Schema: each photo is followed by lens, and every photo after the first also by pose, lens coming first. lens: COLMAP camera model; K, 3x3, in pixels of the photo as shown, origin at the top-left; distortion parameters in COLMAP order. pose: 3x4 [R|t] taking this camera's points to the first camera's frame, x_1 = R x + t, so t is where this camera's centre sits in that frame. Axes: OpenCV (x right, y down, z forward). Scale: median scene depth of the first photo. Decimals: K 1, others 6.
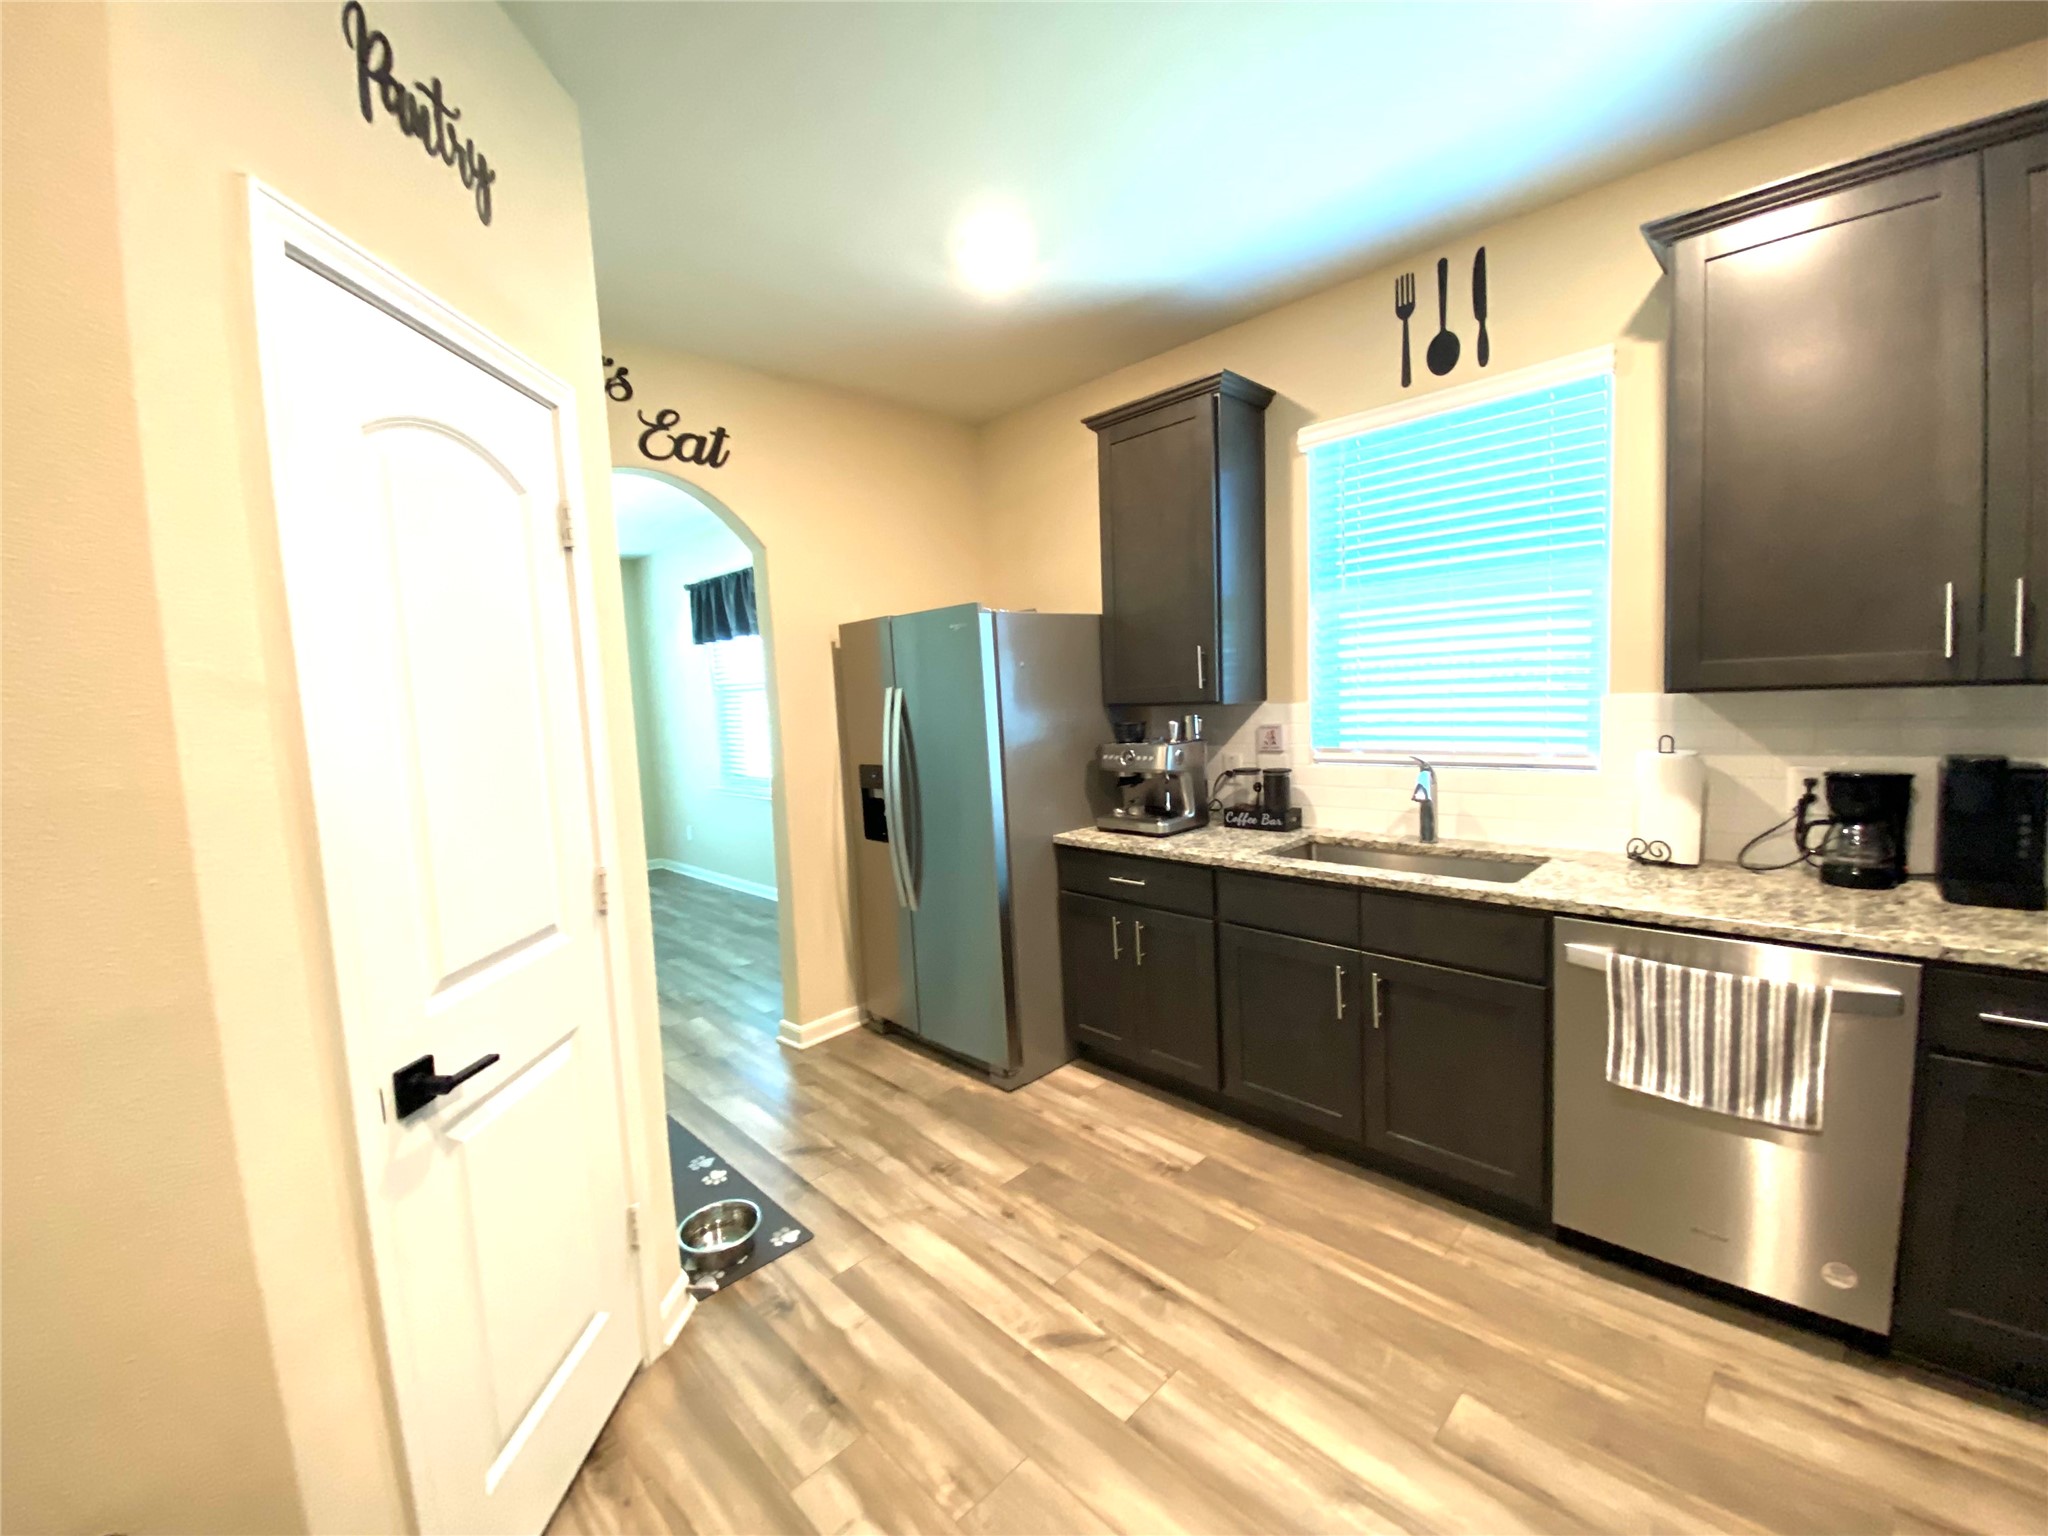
lens RADIAL K [[822.5, 0, 1024.0], [0, 822.5, 768.0], [0, 0, 1]] dist [0.019188, -0.018175]
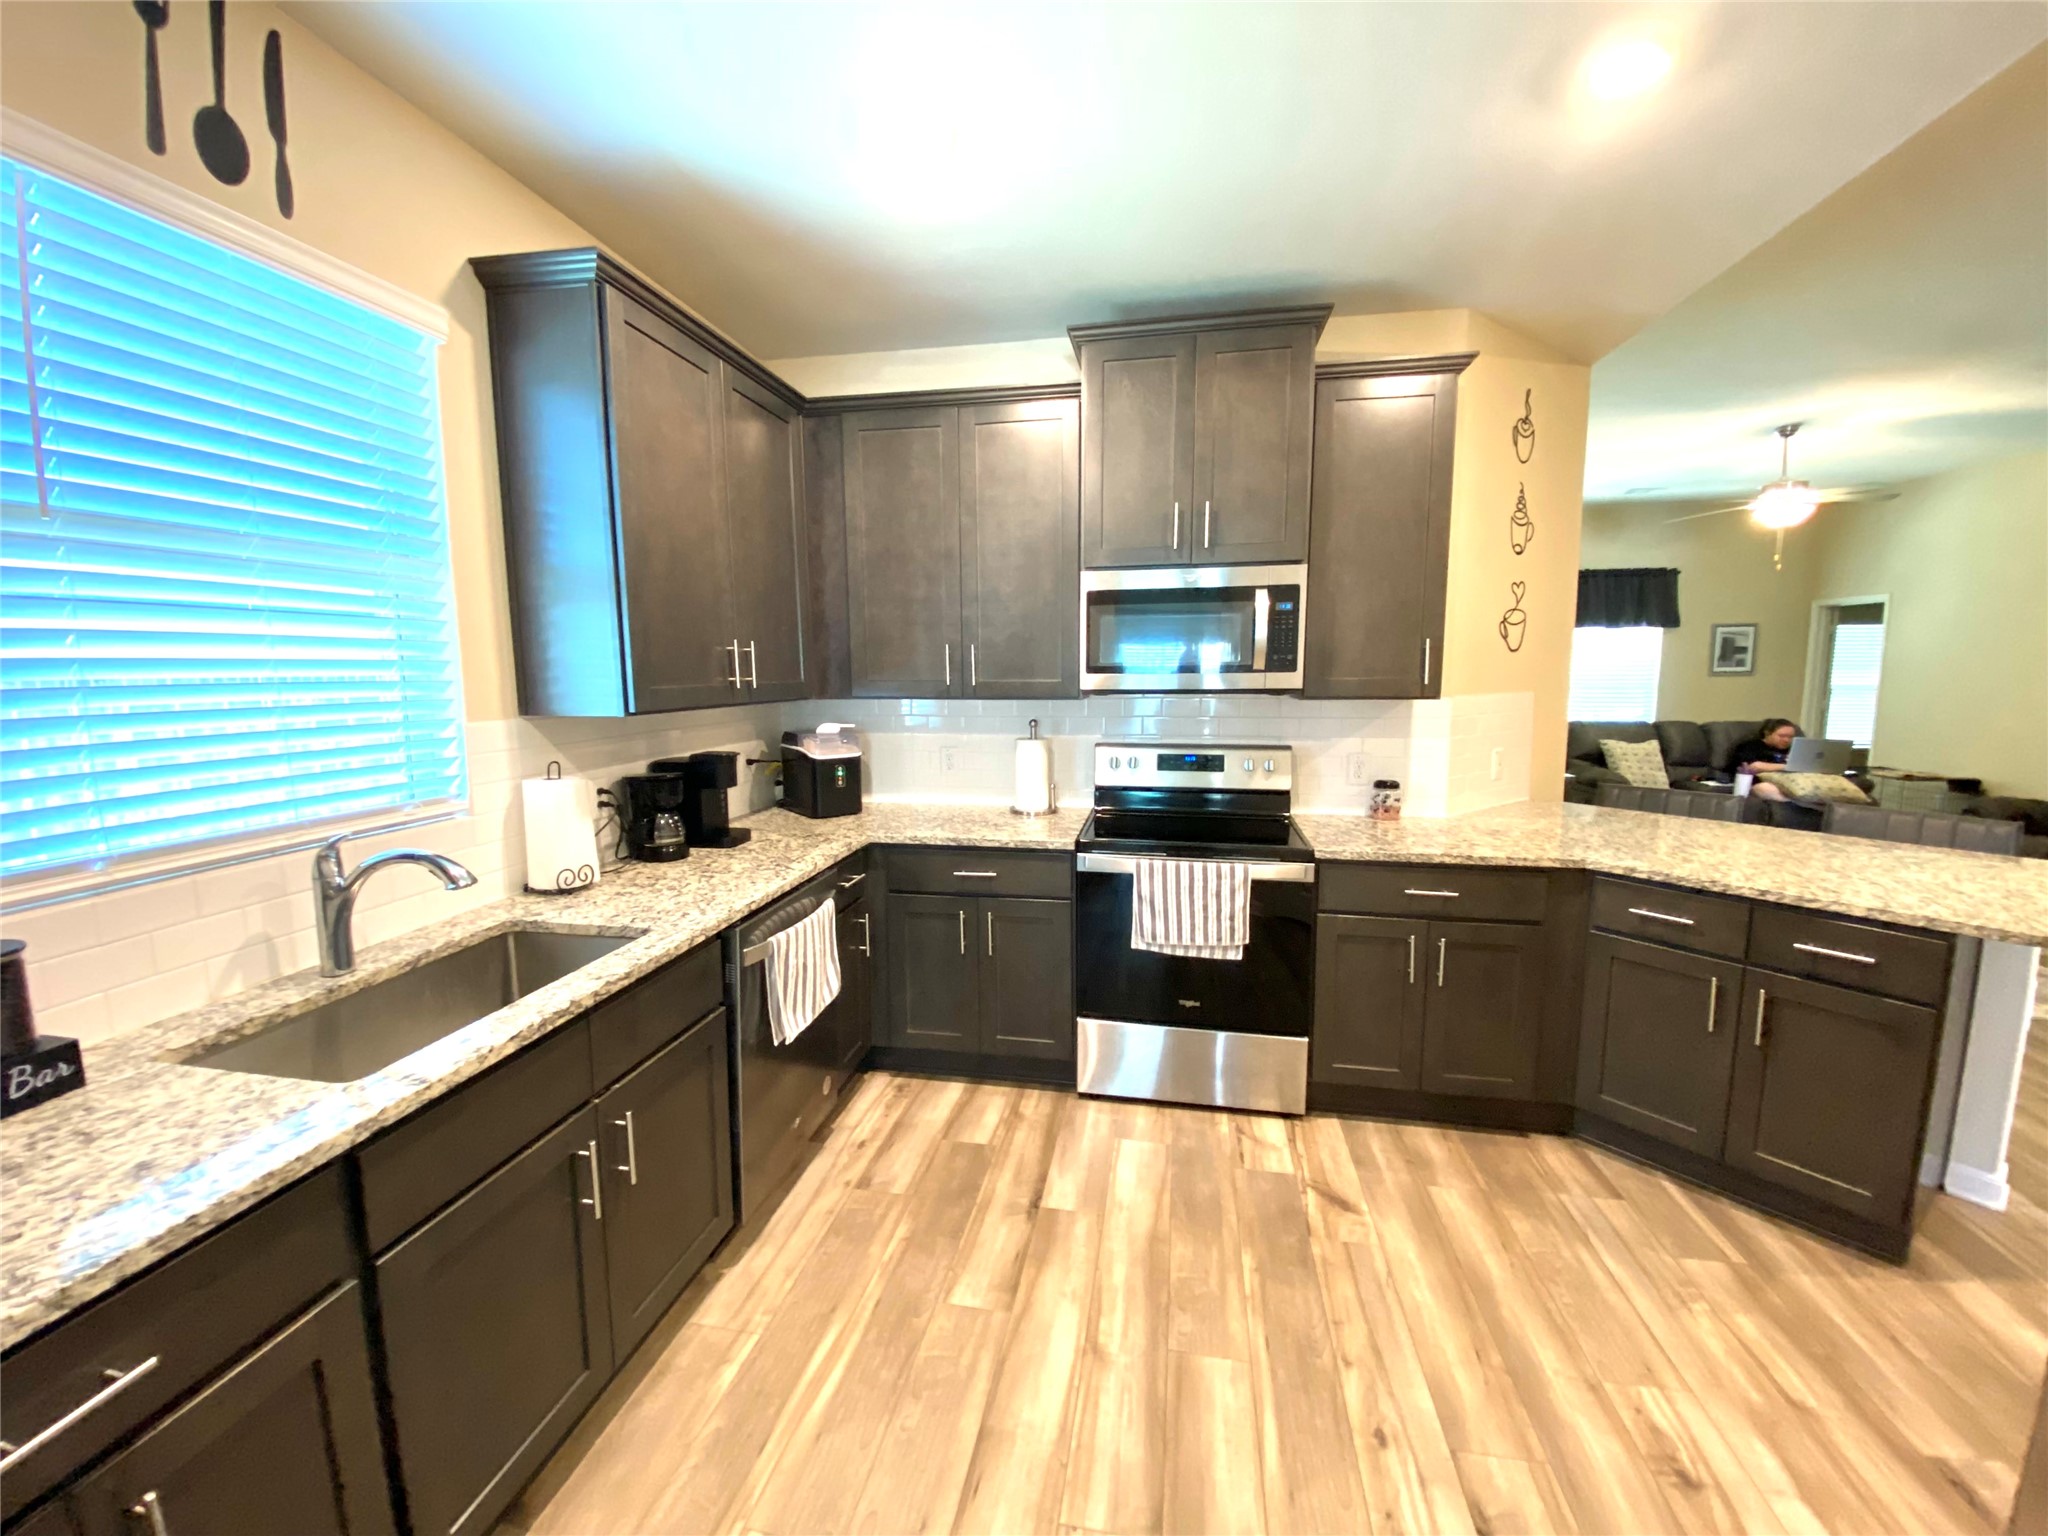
lens RADIAL K [[822.5, 0, 1024.0], [0, 822.5, 768.0], [0, 0, 1]] dist [0.019188, -0.018175]
pose [[-0.563541, -0.049376, 0.824611, -0.344693], [0.110521, 0.984732, 0.134494, -0.101912], [-0.818661, 0.166930, -0.549480, 1.072525]]
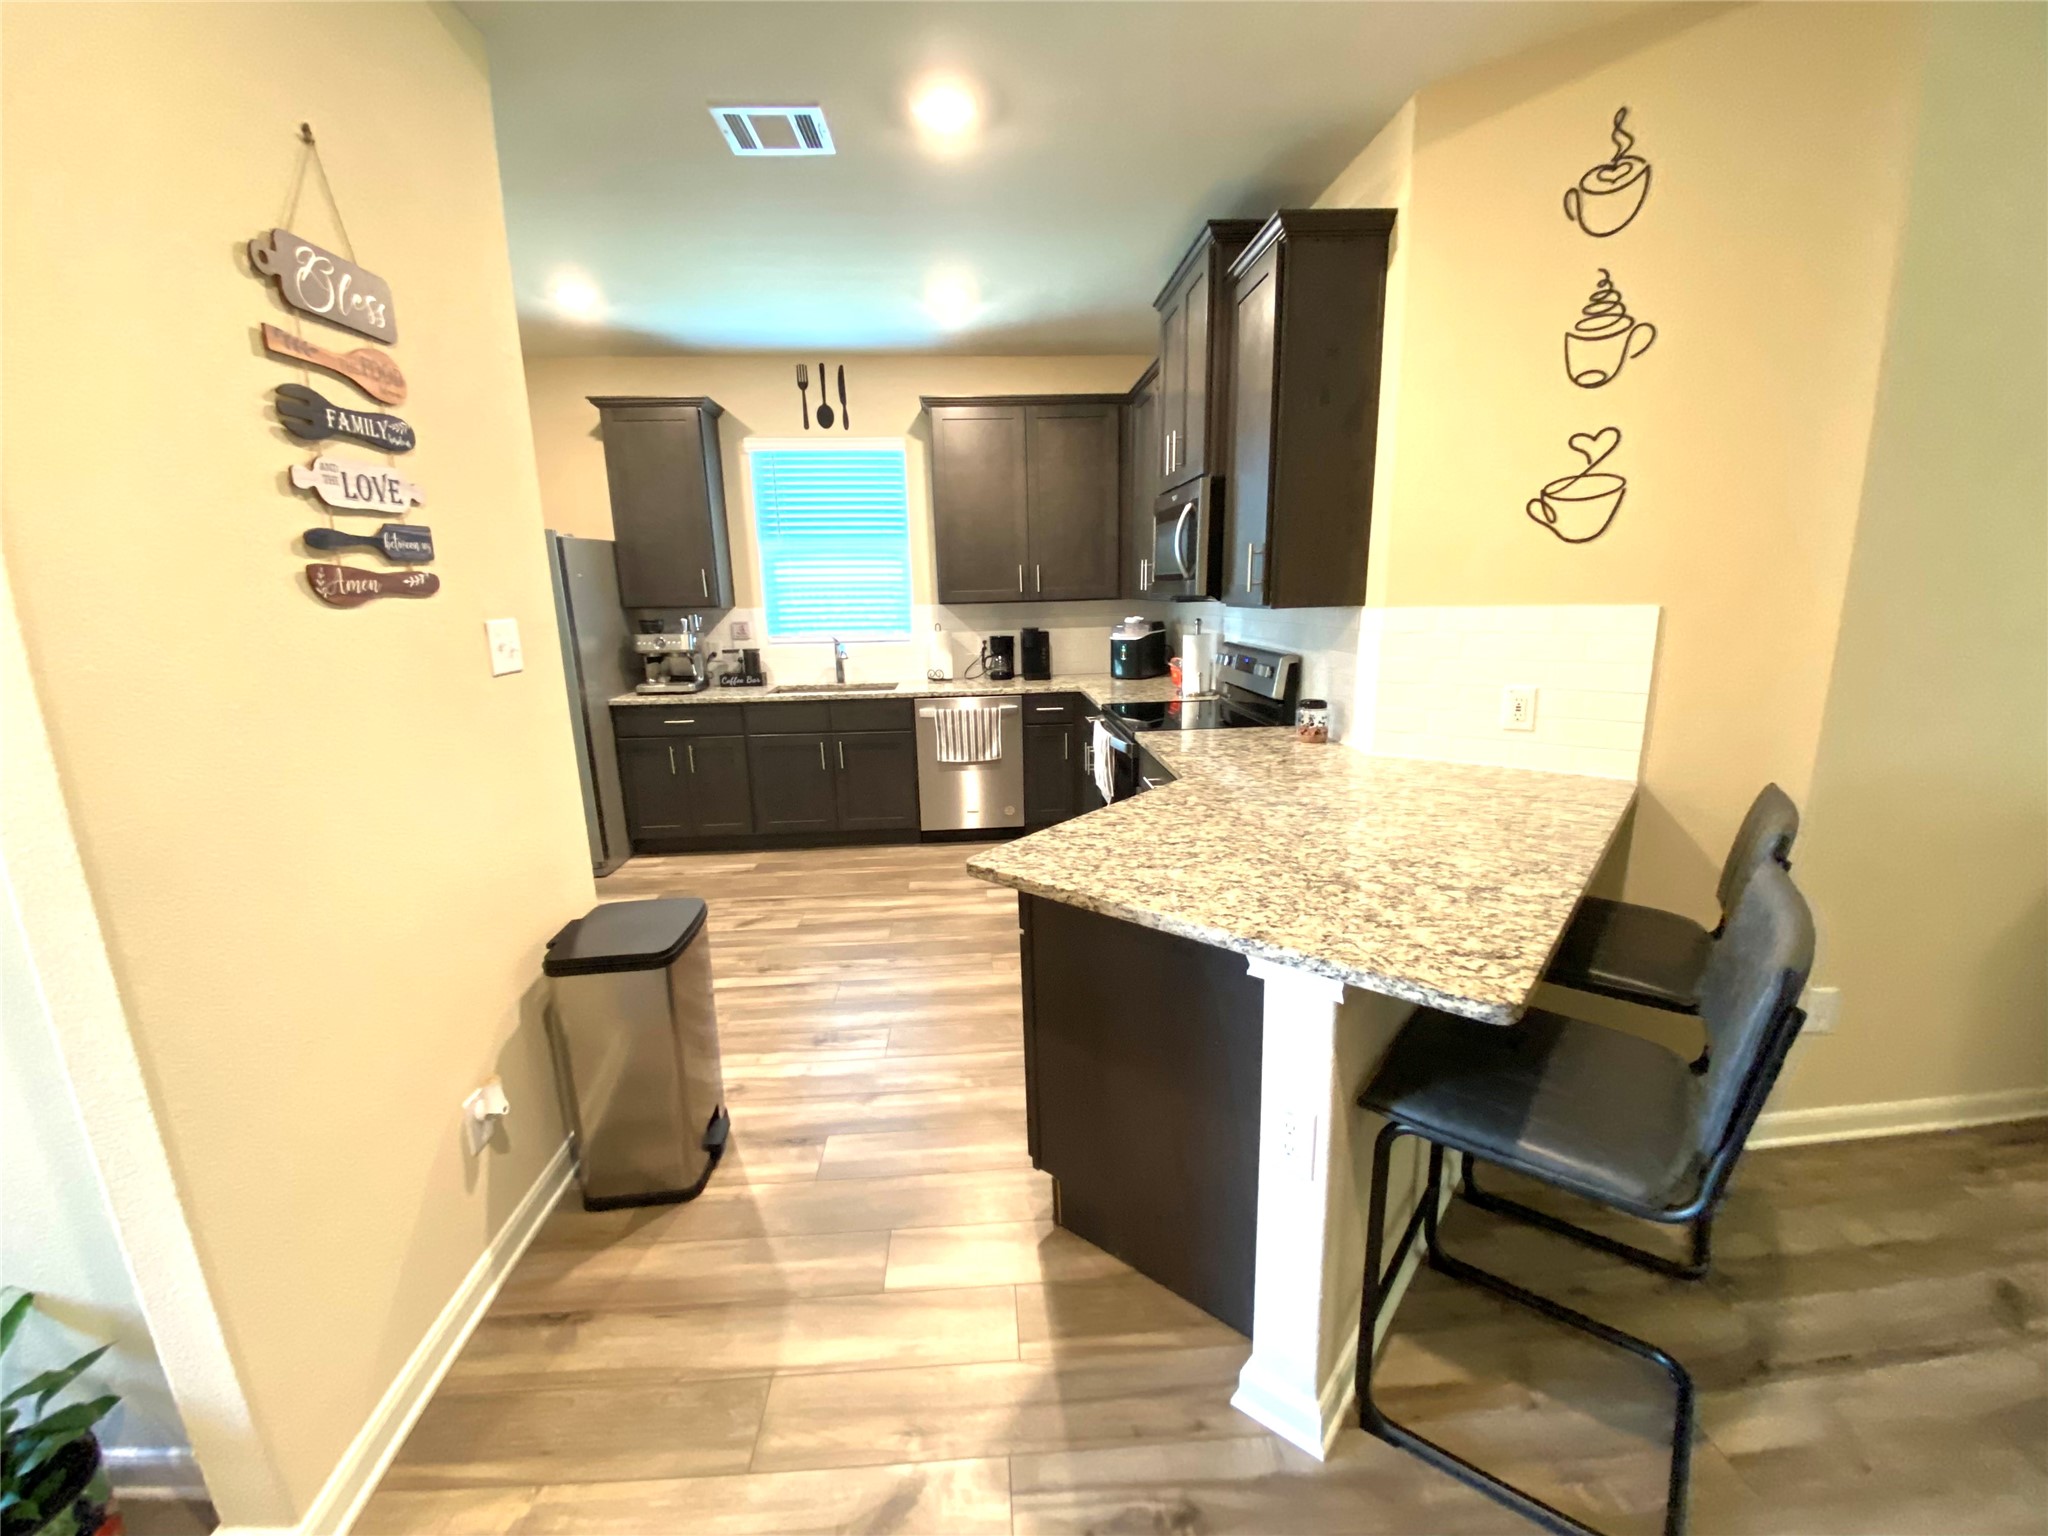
lens RADIAL K [[822.5, 0, 1024.0], [0, 822.5, 768.0], [0, 0, 1]] dist [0.019188, -0.018175]
pose [[0.653873, -0.126533, 0.745949, -0.786117], [0.057827, 0.991390, 0.117477, 0.099469], [-0.754392, -0.033679, 0.655560, -0.661231]]
